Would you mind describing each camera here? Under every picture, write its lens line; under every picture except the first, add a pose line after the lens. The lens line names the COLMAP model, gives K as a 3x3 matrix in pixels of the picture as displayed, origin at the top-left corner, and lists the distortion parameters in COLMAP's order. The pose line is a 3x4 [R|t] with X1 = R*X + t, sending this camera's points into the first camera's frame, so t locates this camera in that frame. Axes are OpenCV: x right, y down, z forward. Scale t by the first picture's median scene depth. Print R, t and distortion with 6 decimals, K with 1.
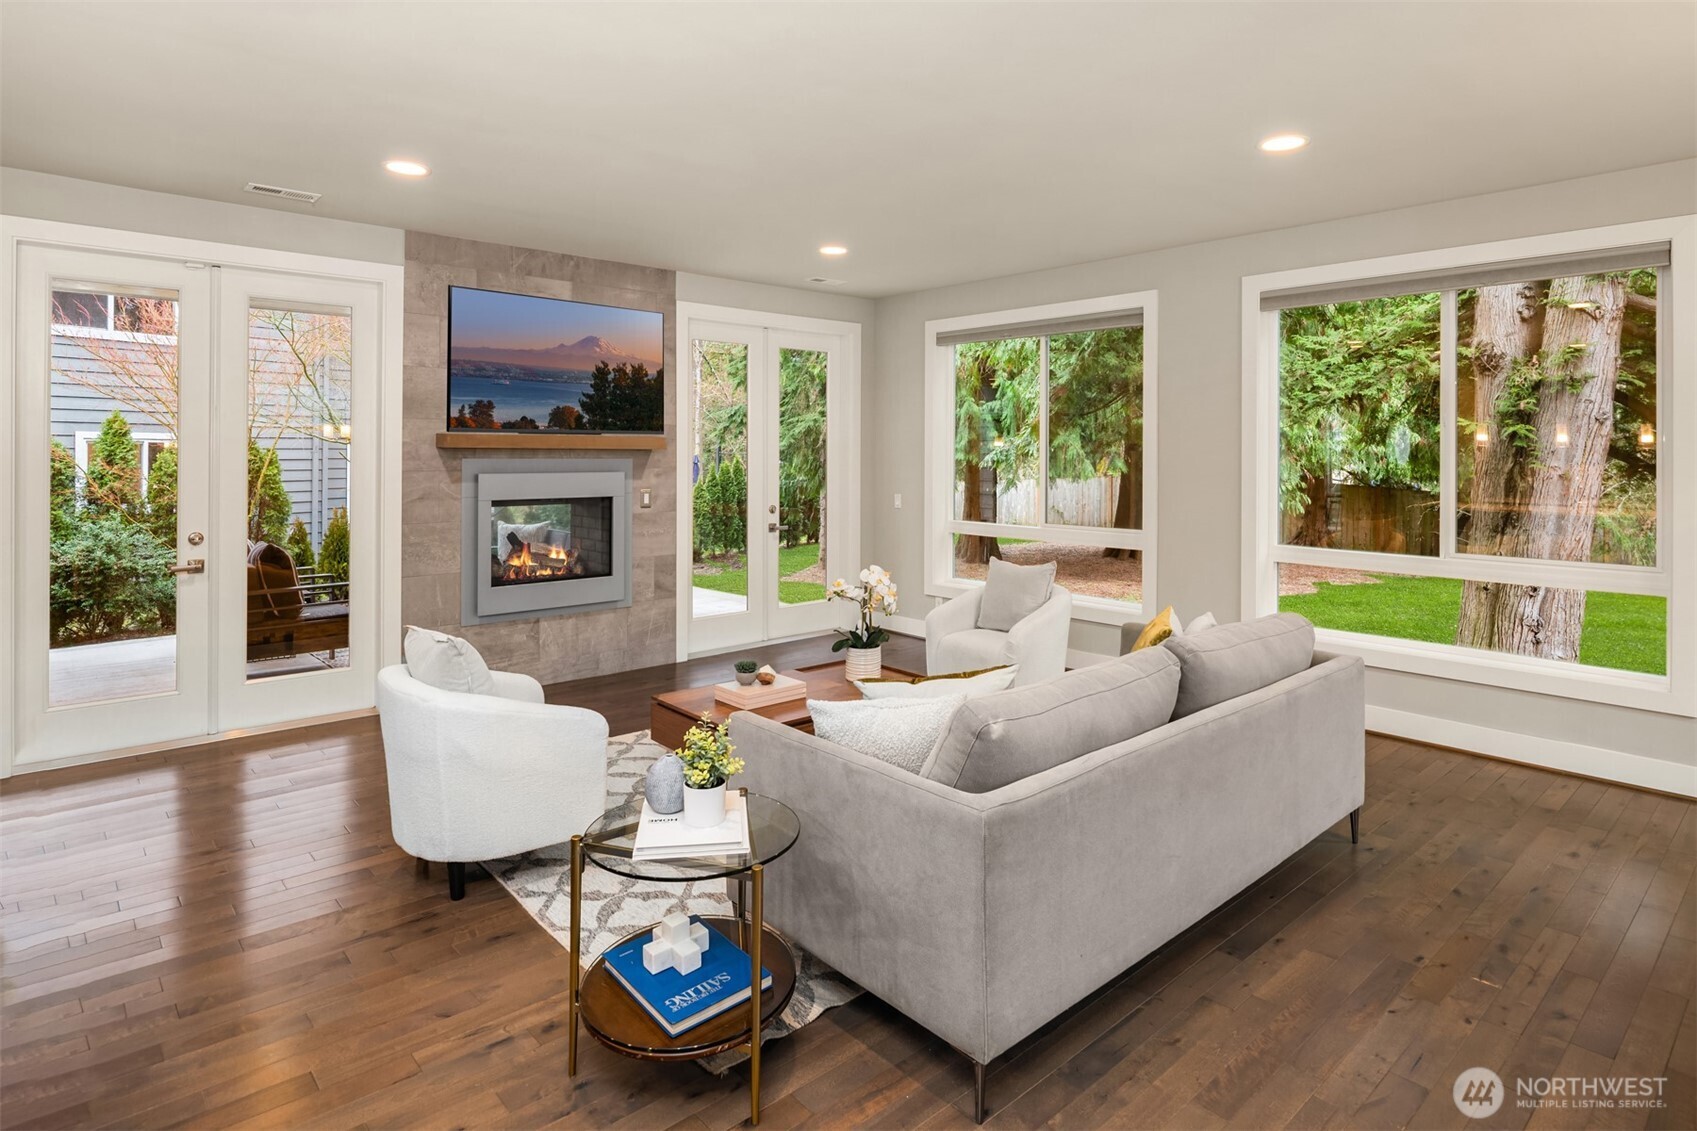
lens RADIAL K [[937.0, 0, 864.0], [0, 937.0, 450.3], [0, 0, 1]] dist [-0.002508, 0.000049]
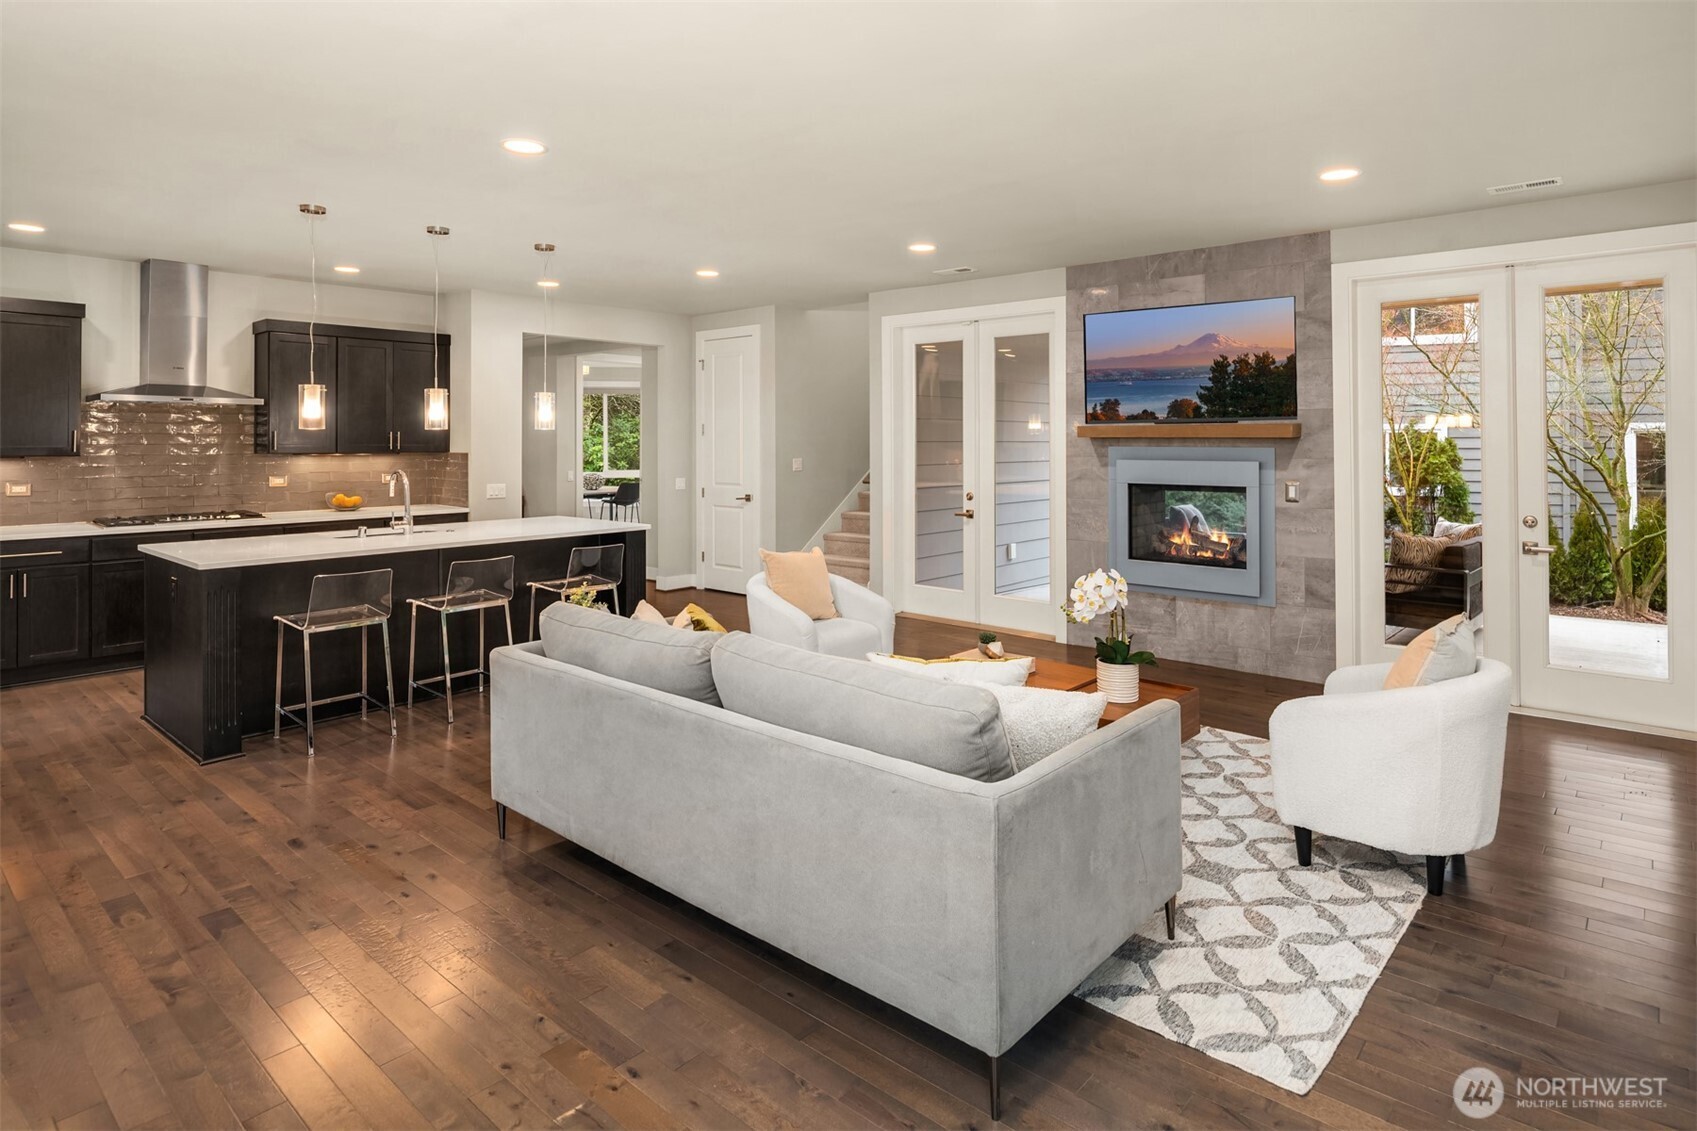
lens RADIAL K [[910.9, 0, 834.8], [0, 910.9, 431.8], [0, 0, 1]] dist [0.002130, 0.000473]
pose [[0.102607, -0.012485, -0.994644, 0.626022], [0.002259, 0.999922, -0.012319, 0.003432], [0.994719, -0.000983, 0.102627, 0.491345]]
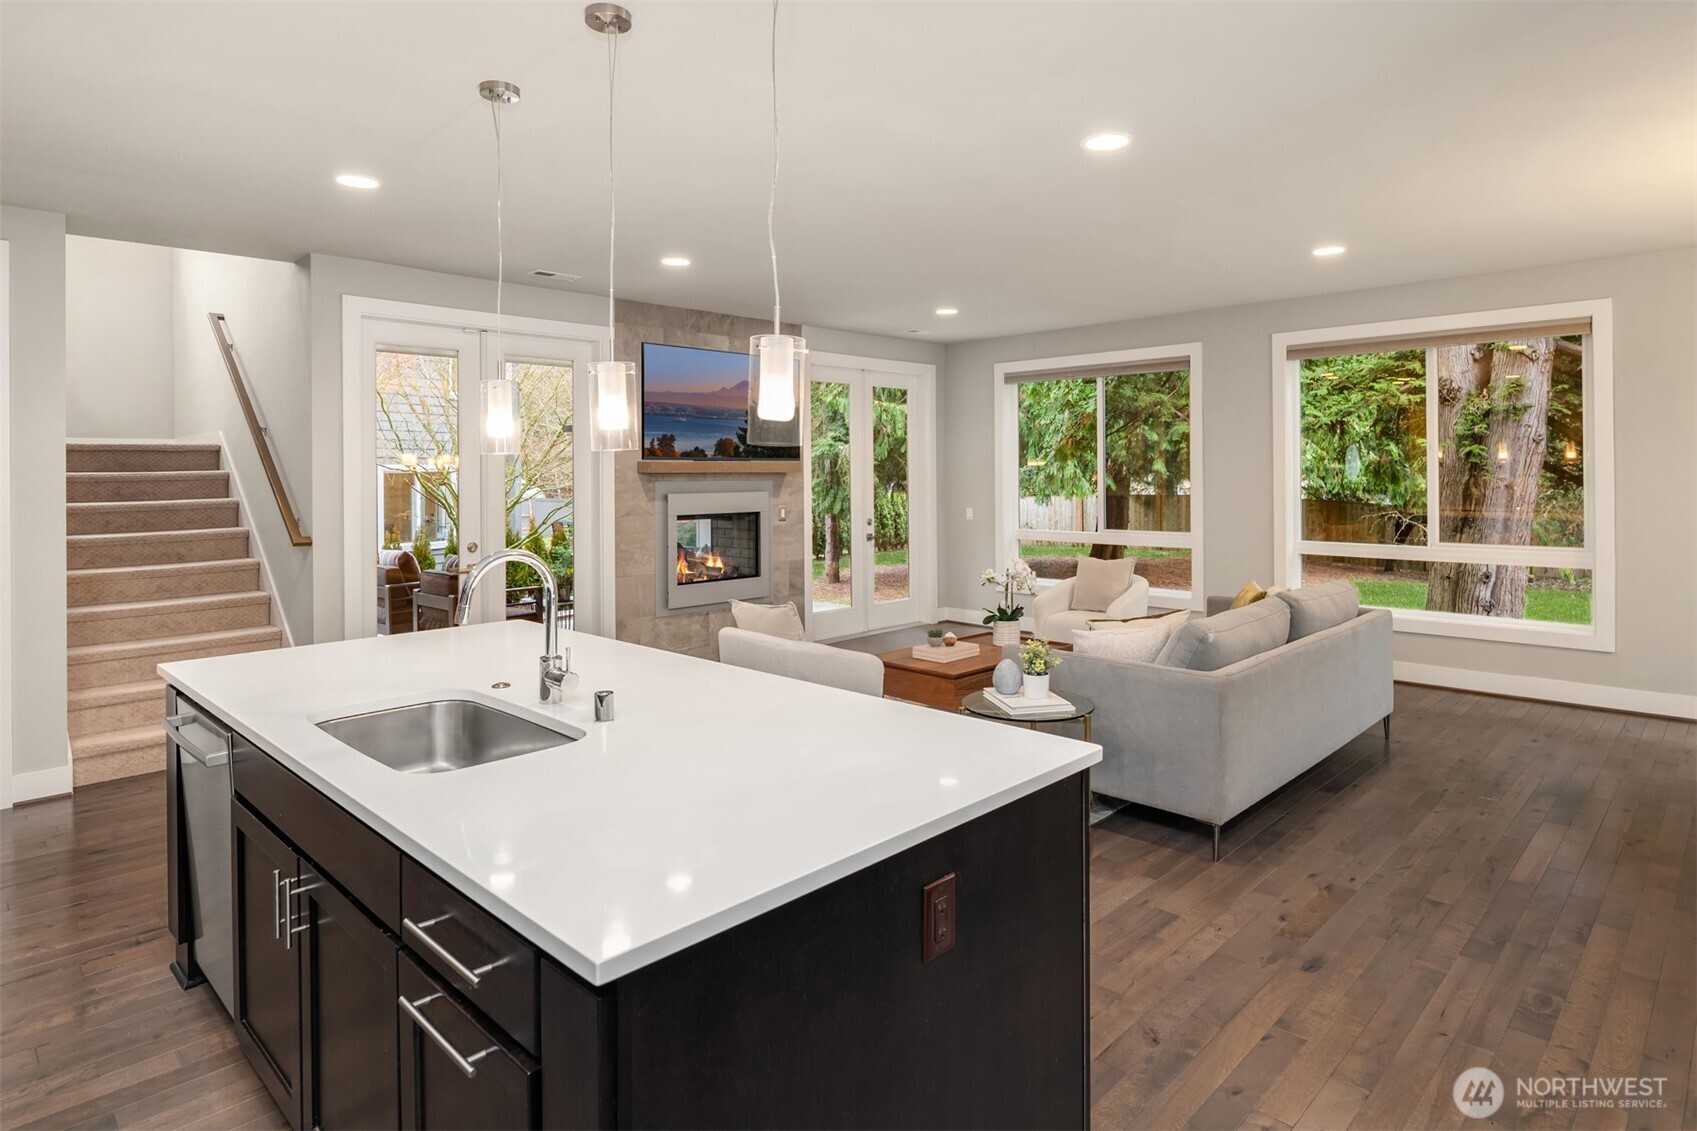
lens RADIAL K [[941.7, 0, 856.9], [0, 941.7, 472.9], [0, 0, 1]] dist [0.000209, -0.000133]
pose [[0.998530, -0.011383, 0.052992, -0.209517], [0.011350, 0.999935, 0.000927, -0.000763], [-0.052999, -0.000324, 0.998594, -0.233751]]
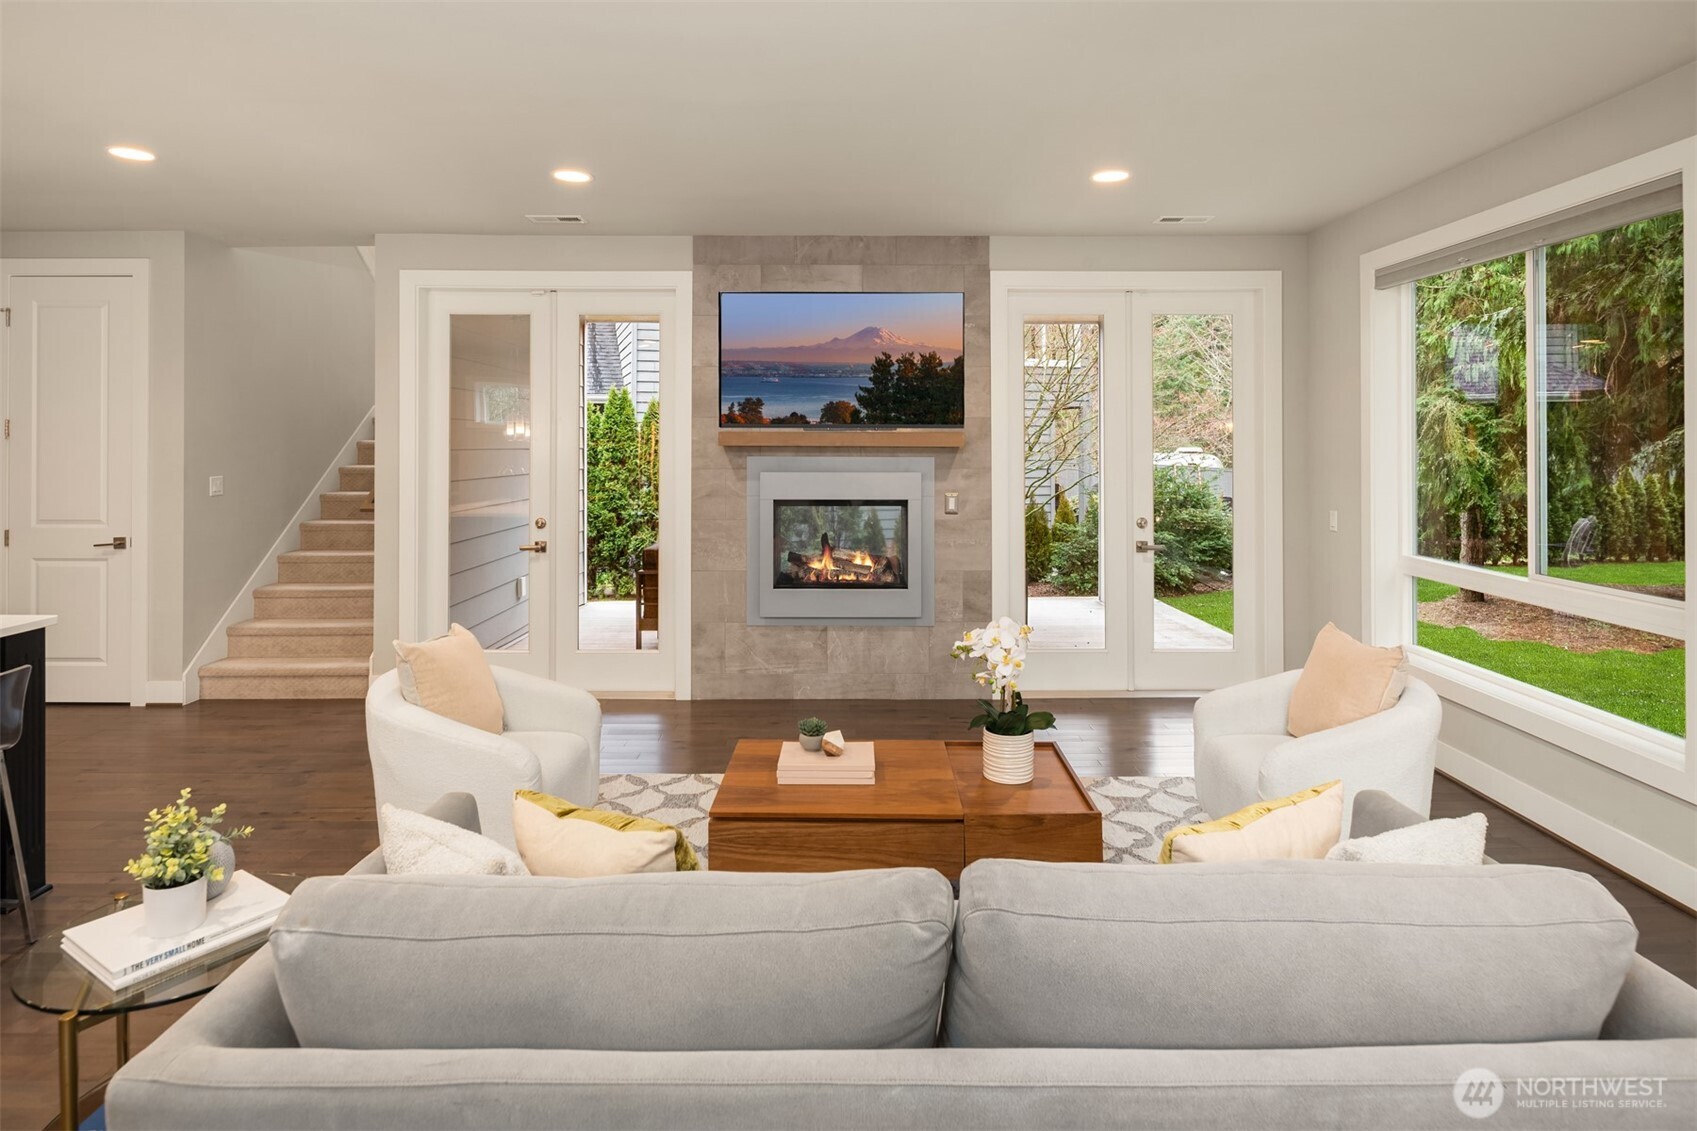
lens RADIAL K [[947.5, 0, 844.0], [0, 947.5, 436.3], [0, 0, 1]] dist [-0.001710, -0.000221]
pose [[0.737207, -0.007944, -0.675620, 0.299438], [0.002039, 0.999952, -0.009533, -0.002569], [0.675664, 0.005650, 0.737188, 0.299637]]
